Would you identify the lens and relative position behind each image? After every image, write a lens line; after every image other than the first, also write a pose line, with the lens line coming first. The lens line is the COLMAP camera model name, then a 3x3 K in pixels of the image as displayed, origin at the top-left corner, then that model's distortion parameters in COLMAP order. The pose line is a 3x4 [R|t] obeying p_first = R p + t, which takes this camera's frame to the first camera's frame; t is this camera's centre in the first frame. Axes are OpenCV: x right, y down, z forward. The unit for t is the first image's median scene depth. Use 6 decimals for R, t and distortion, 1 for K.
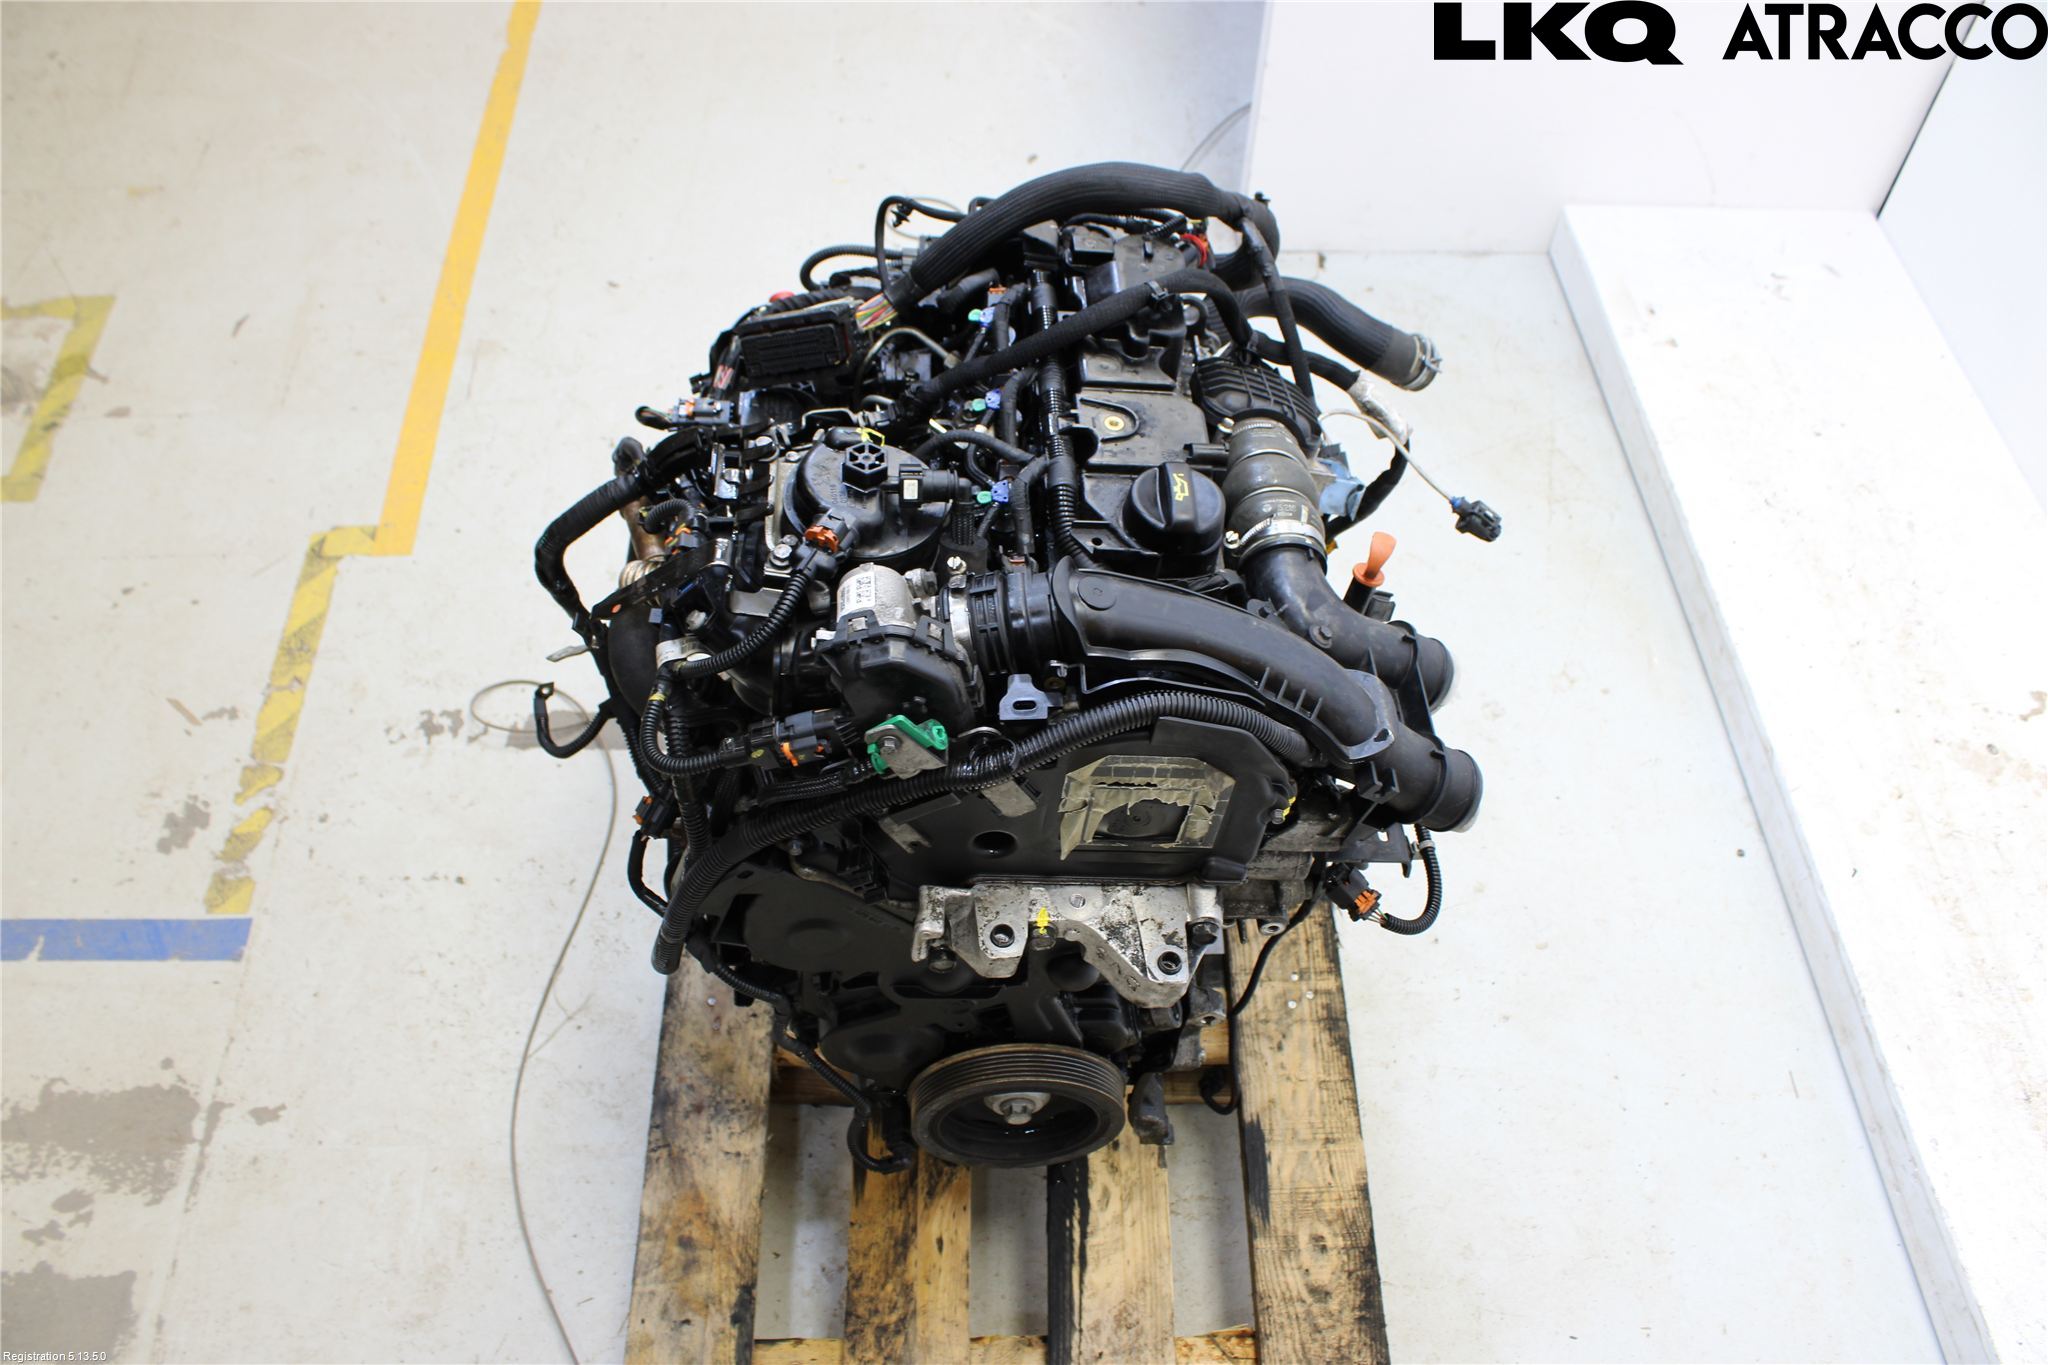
lens RADIAL K [[1668.7, 0, 1027.4], [0, 1668.7, 715.5], [0, 0, 1]] dist [-0.151696, 0.122429]
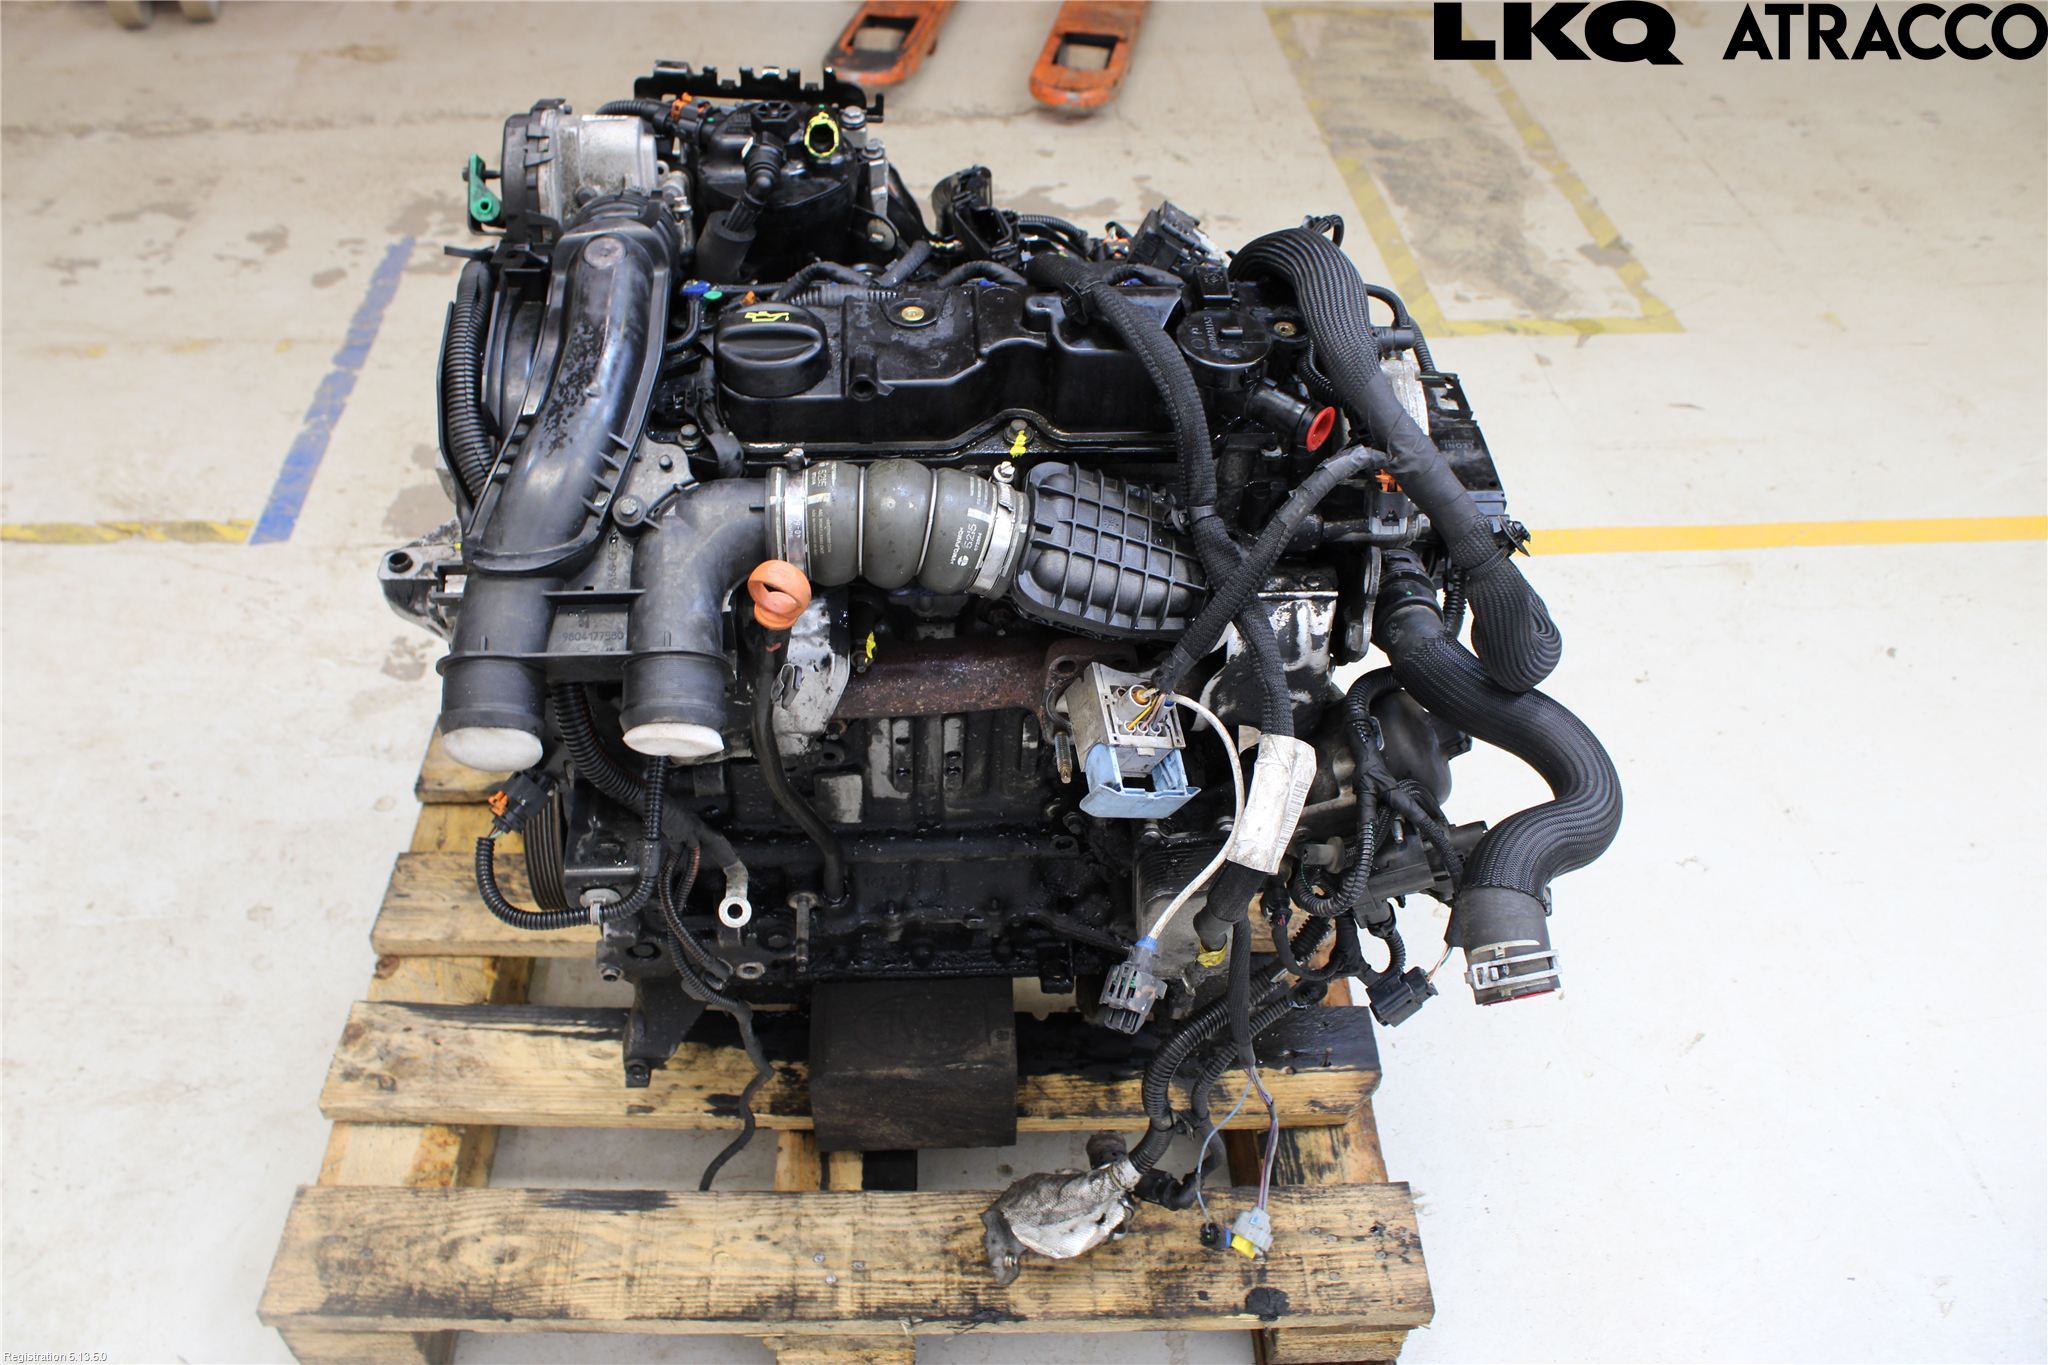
lens RADIAL K [[1668.7, 0, 1027.4], [0, 1668.7, 715.5], [0, 0, 1]] dist [-0.151696, 0.122429]
pose [[0.021211, 0.679802, -0.733089, 0.591873], [-0.813276, 0.438210, 0.382825, -0.337153], [0.581492, 0.588083, 0.562161, 0.492488]]
